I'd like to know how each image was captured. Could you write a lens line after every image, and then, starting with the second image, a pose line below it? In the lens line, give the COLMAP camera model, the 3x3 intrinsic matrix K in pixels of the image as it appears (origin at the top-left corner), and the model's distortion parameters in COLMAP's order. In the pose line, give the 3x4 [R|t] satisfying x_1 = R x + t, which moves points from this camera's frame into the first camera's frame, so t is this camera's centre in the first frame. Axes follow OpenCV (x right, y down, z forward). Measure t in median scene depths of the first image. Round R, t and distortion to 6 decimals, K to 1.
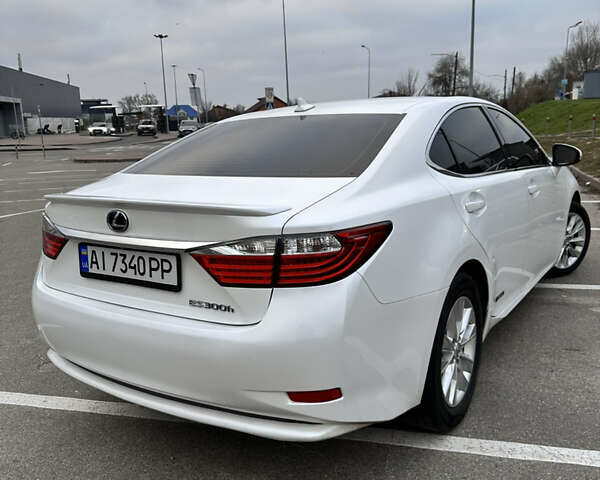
lens RADIAL K [[564.6, 0, 305.2], [0, 564.6, 238.6], [0, 0, 1]] dist [0.024468, 0.000000]
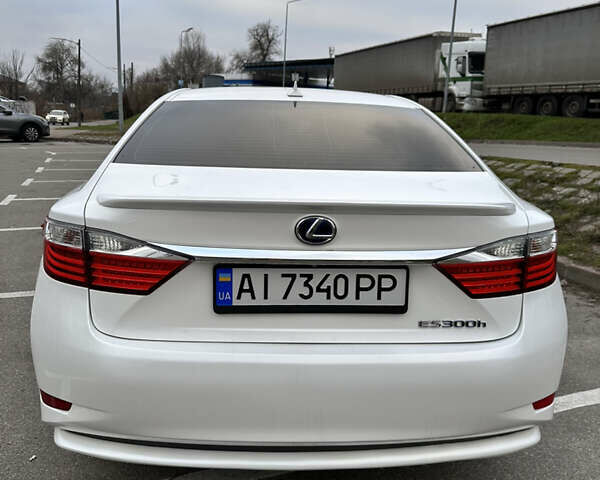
lens RADIAL K [[564.6, 0, 291.2], [0, 564.6, 240.4], [0, 0, 1]] dist [0.024468, 0.000000]
pose [[0.809938, -0.064519, 0.582956, -0.790640], [0.055576, 0.997901, 0.033227, -0.044104], [-0.583877, 0.005487, 0.811824, 0.419706]]
